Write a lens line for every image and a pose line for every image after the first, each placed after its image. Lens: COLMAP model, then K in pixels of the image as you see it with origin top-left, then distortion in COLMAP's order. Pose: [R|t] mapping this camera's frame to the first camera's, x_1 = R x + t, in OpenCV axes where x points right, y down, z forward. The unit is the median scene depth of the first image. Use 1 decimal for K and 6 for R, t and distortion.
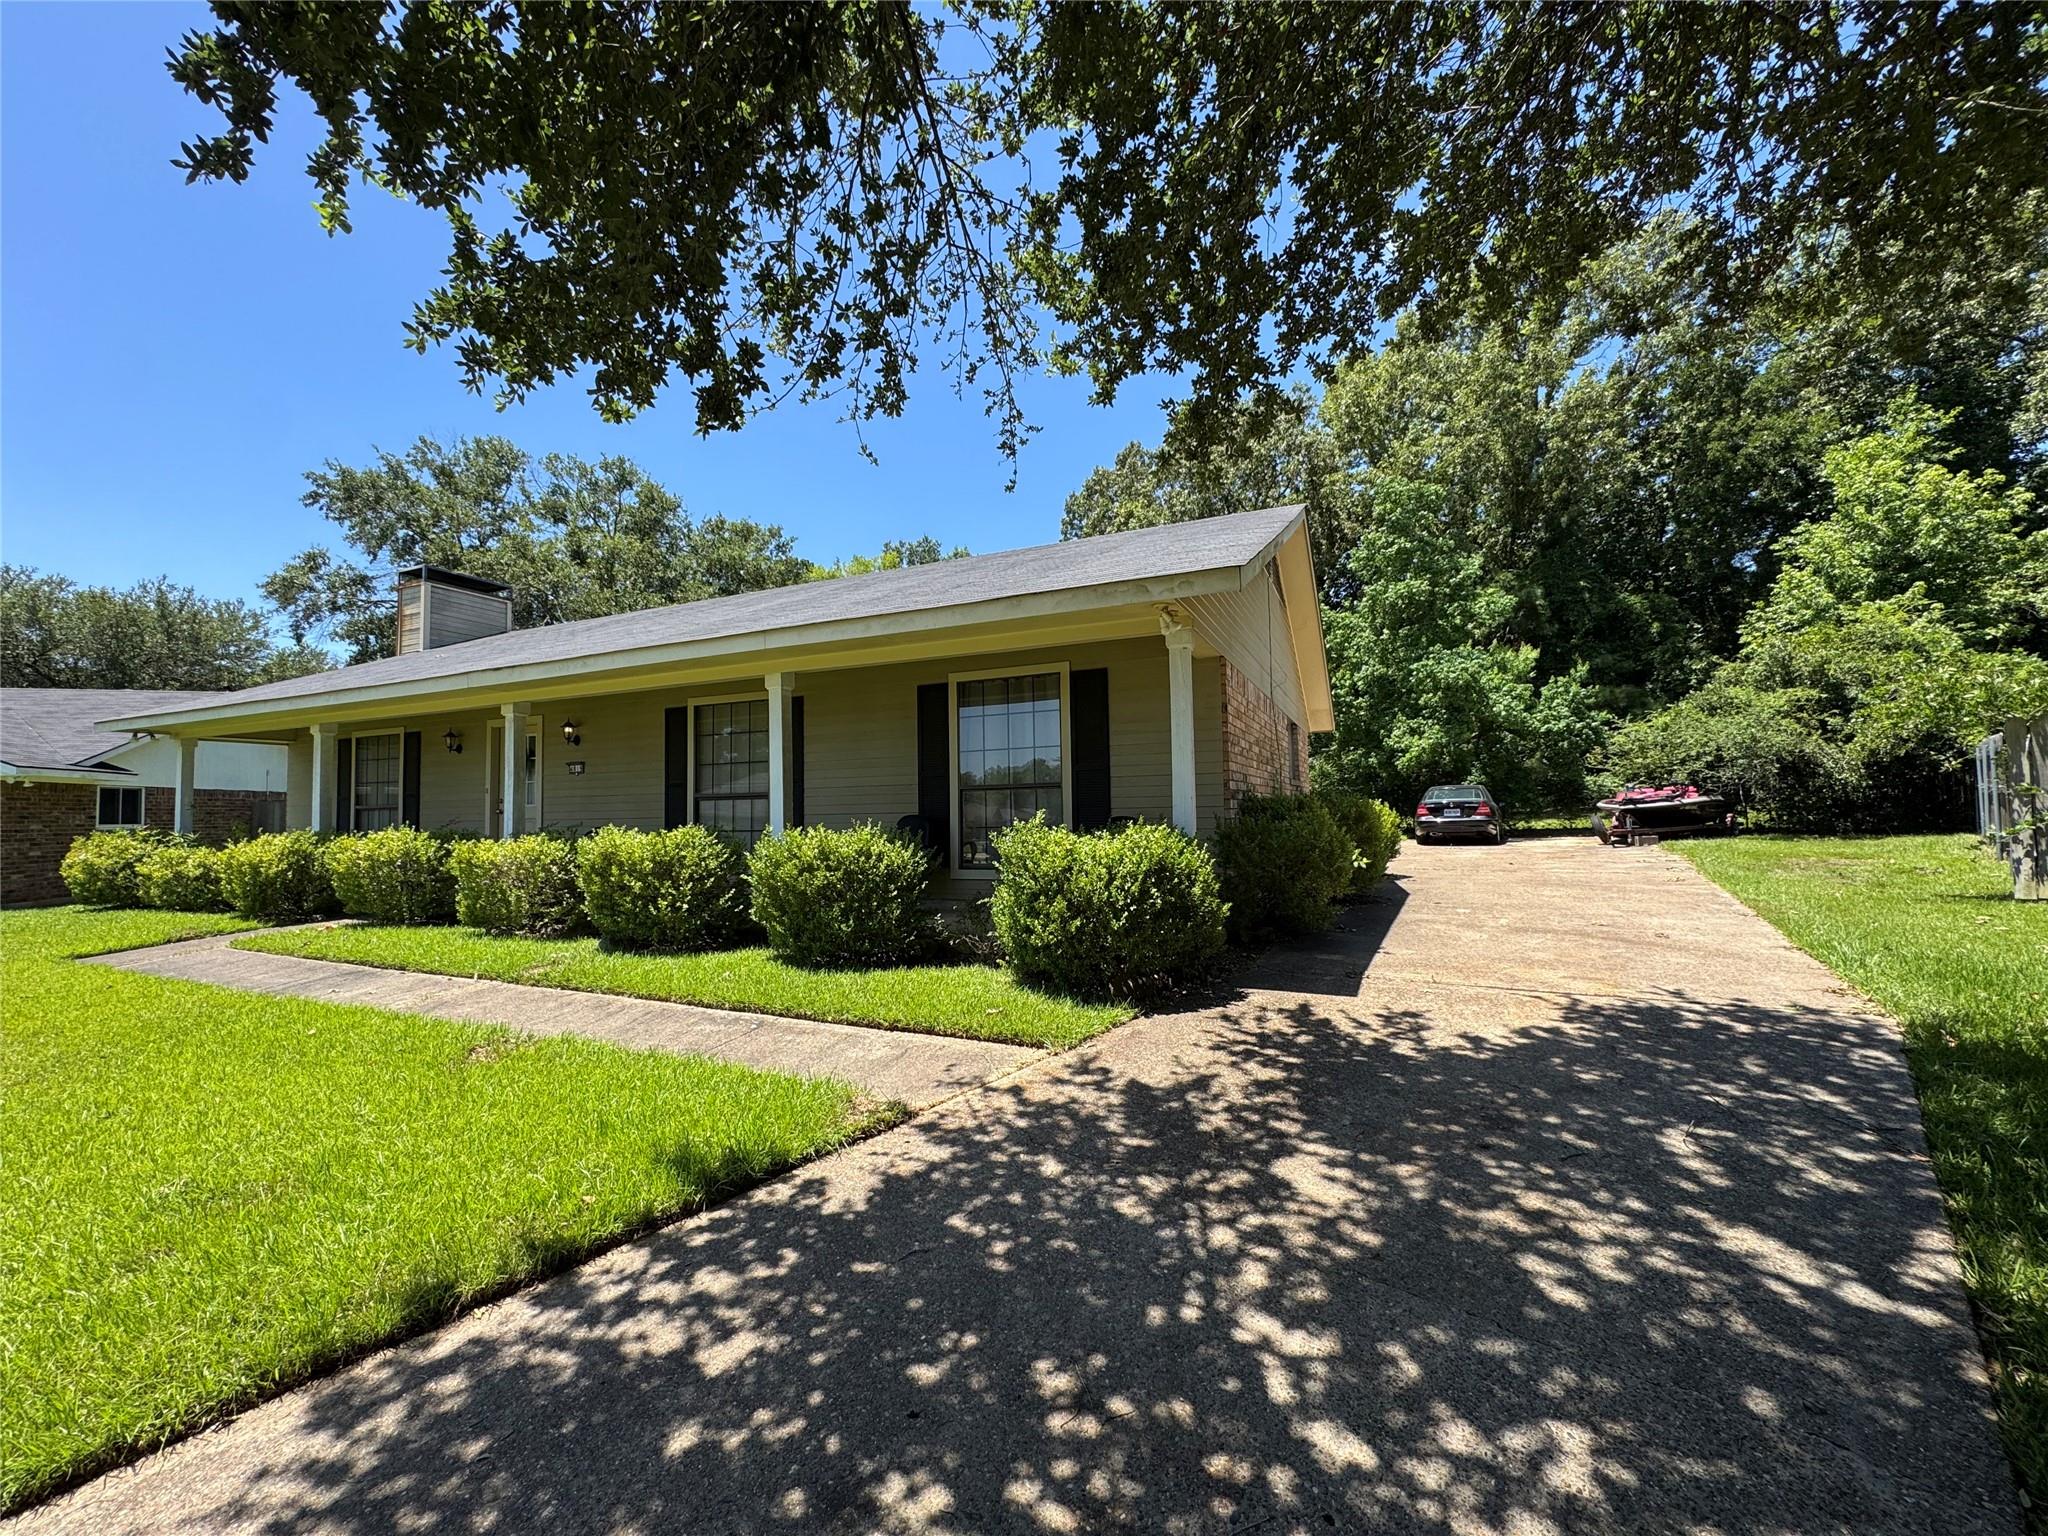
lens RADIAL K [[820.2, 0, 1023.3], [0, 820.2, 766.5], [0, 0, 1]] dist [-0.002261, 0.000336]
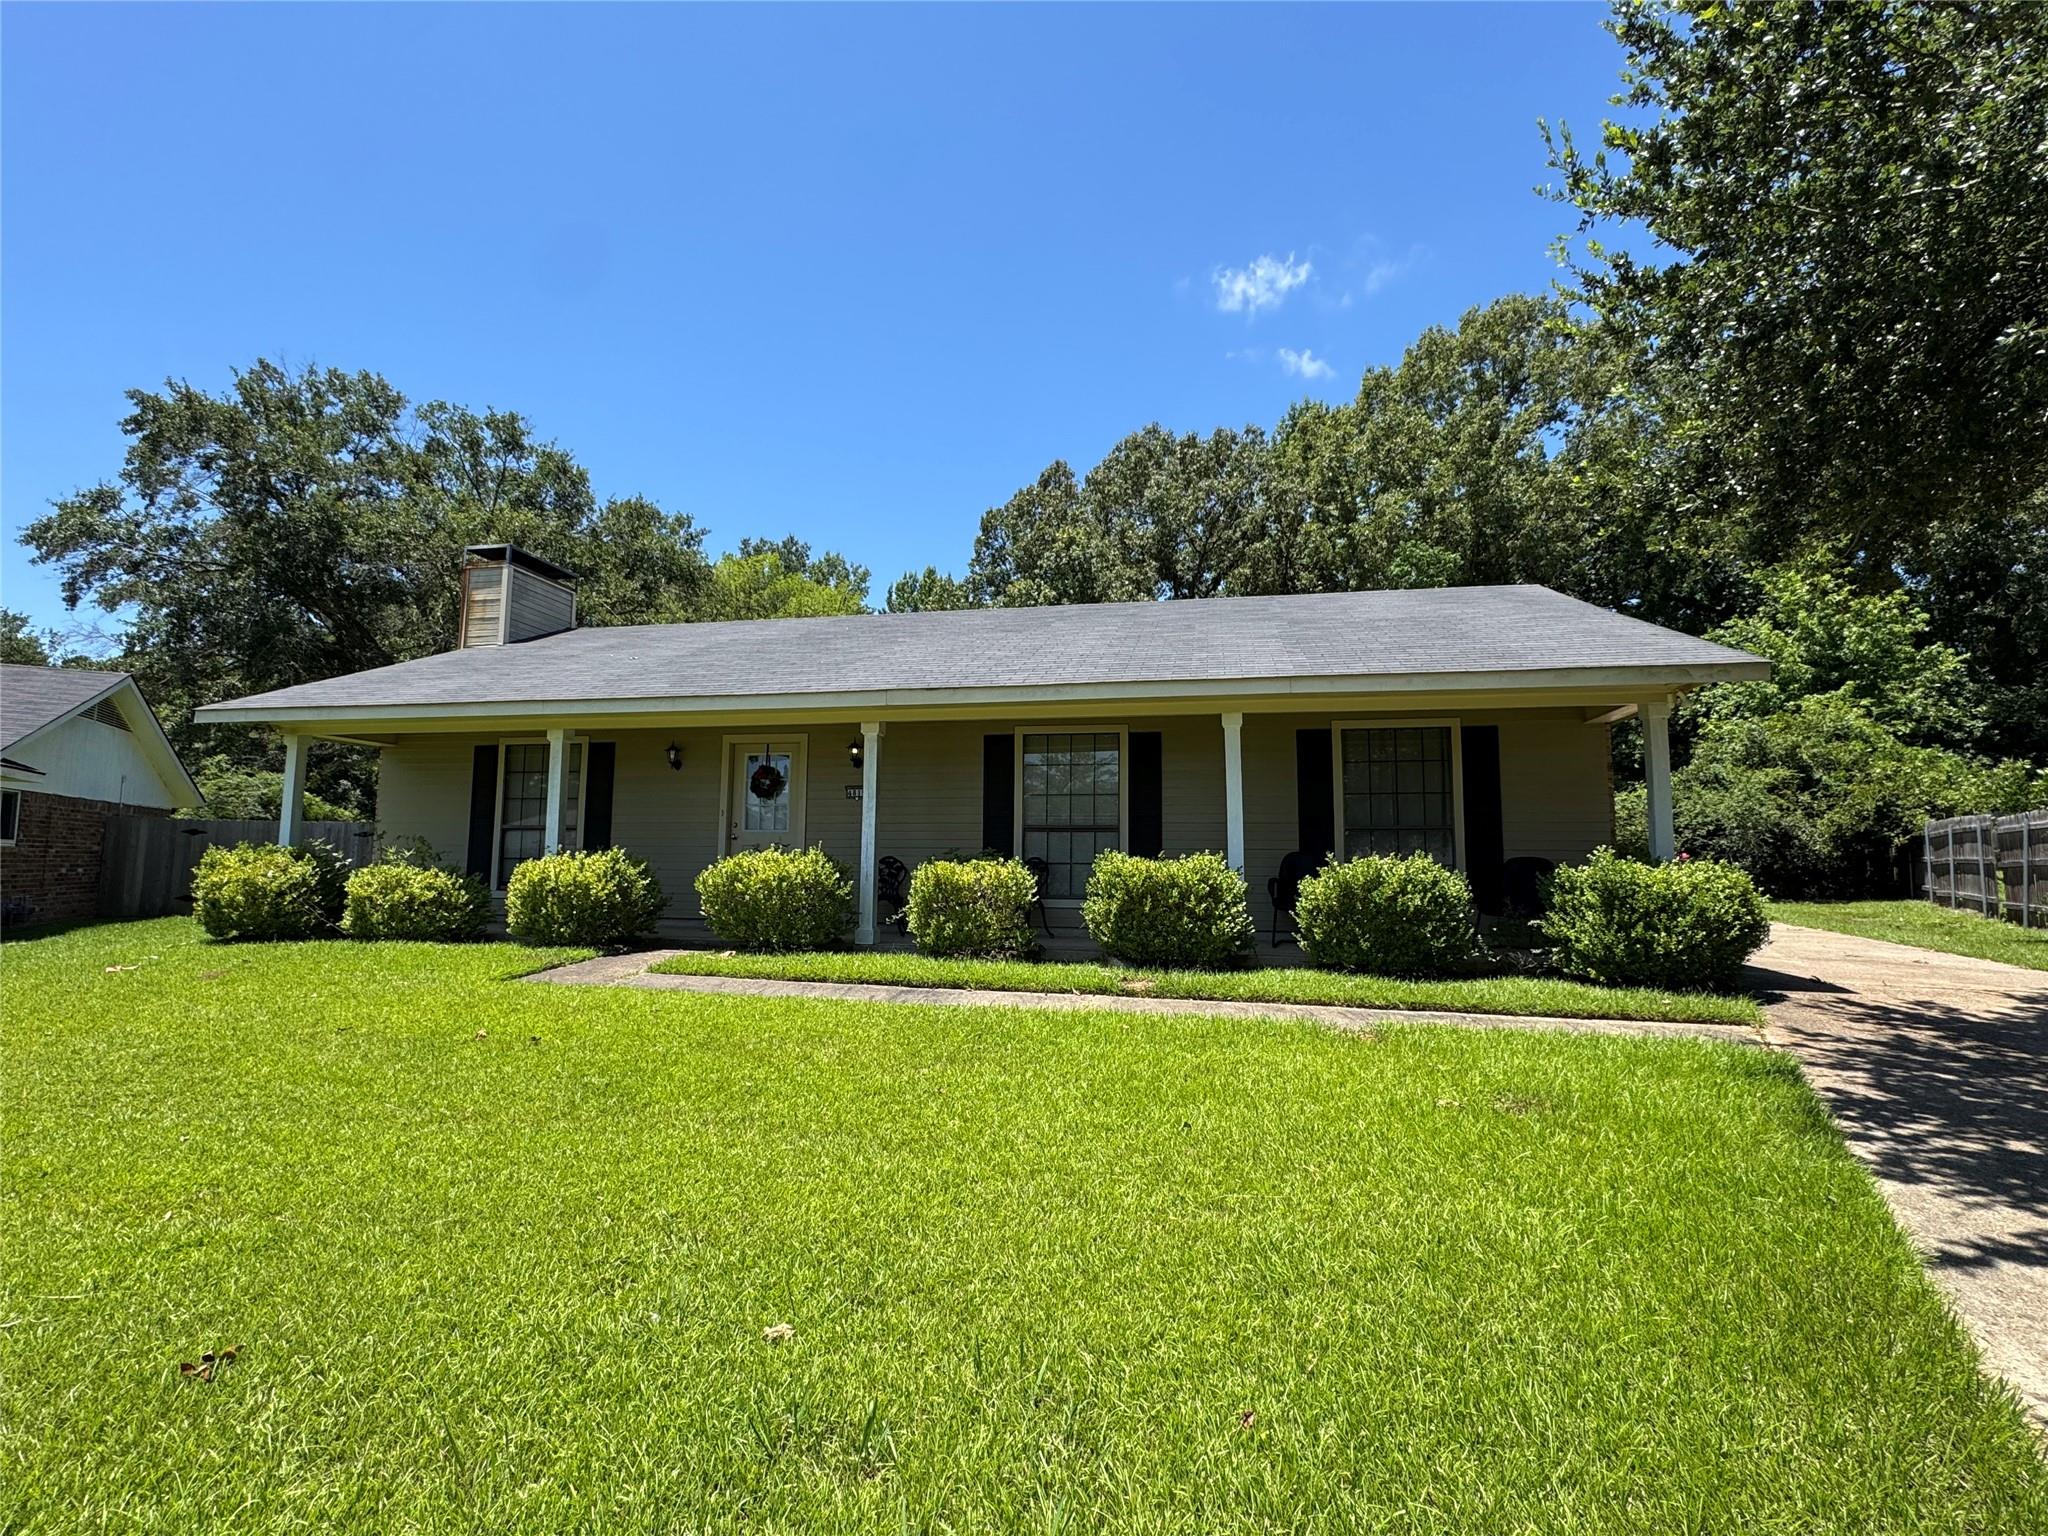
lens RADIAL K [[960.3, 0, 1024.7], [0, 960.3, 768.0], [0, 0, 1]] dist [0.000346, -0.000056]
pose [[0.975160, 0.049311, 0.215941, -0.326238], [-0.038518, 0.997802, -0.053913, 0.013847], [-0.218125, 0.044256, 0.974917, -0.058402]]
